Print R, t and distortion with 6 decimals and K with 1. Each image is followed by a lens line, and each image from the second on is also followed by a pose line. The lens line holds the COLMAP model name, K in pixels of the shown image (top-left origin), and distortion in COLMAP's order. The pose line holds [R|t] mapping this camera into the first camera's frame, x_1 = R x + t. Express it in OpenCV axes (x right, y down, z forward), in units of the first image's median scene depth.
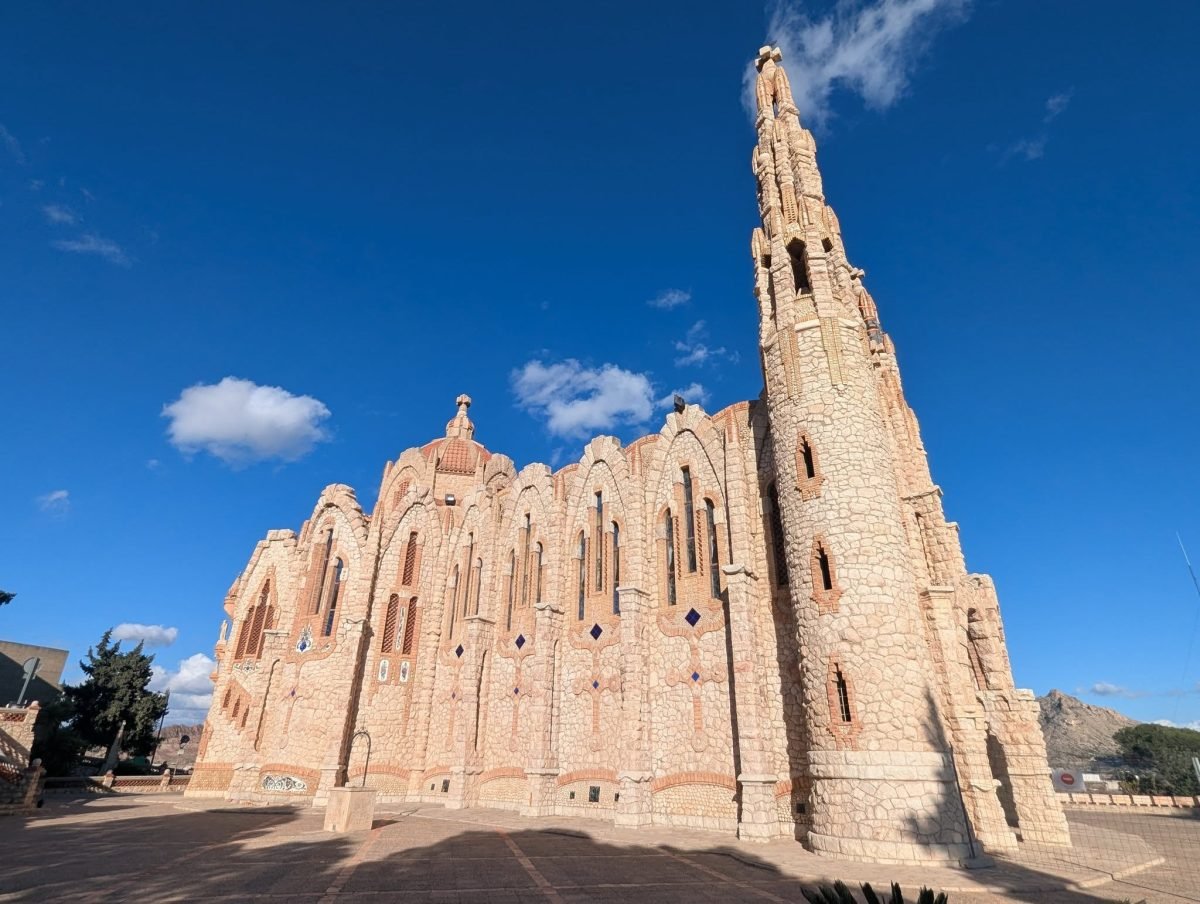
lens RADIAL K [[647.8, 0, 600.4], [0, 647.8, 453.9], [0, 0, 1]] dist [-0.001171, 0.000127]
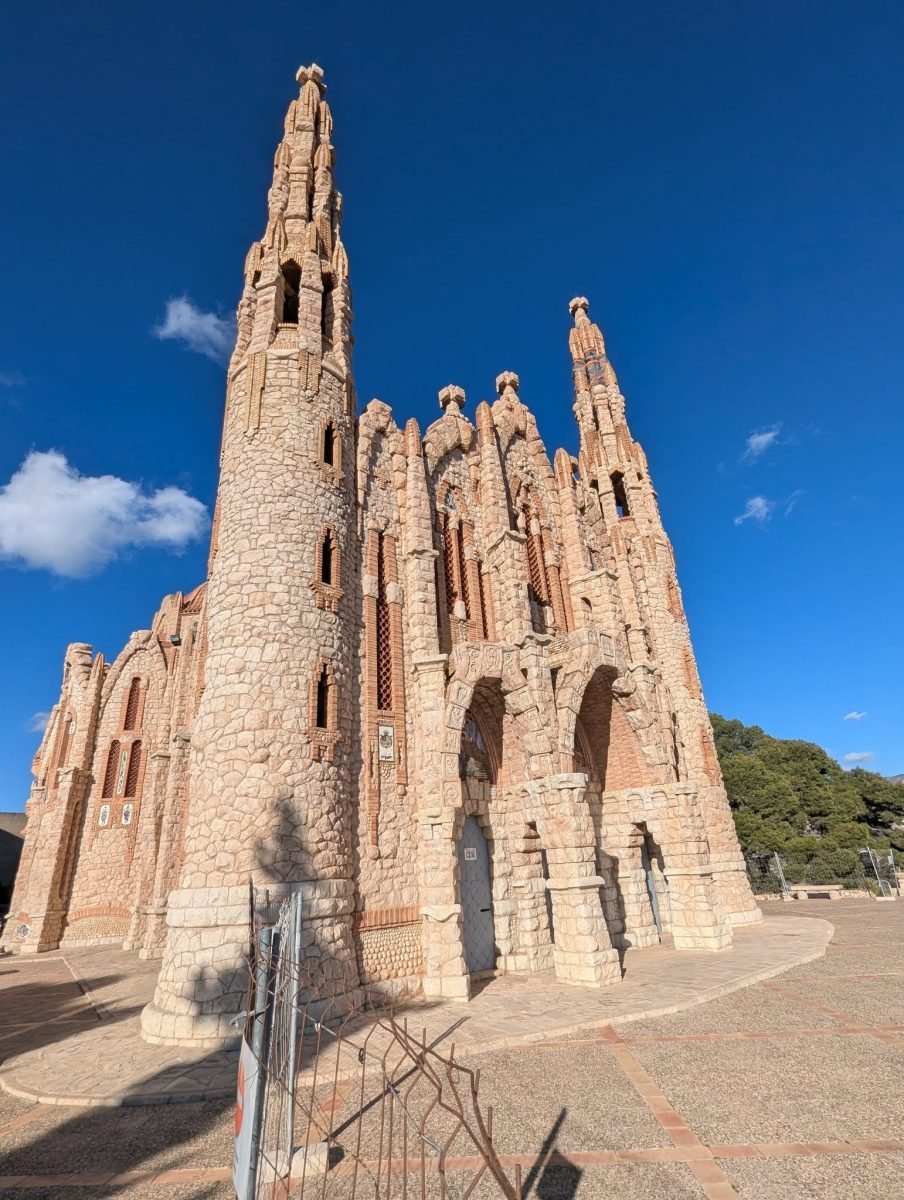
lens RADIAL K [[616.8, 0, 453.1], [0, 616.8, 598.1], [0, 0, 1]] dist [-0.002249, -0.000858]
pose [[0.956668, -0.179534, -0.229245, 0.486084], [0.187679, 0.982130, 0.014051, 0.087182], [0.222626, -0.056467, 0.973267, 0.195201]]
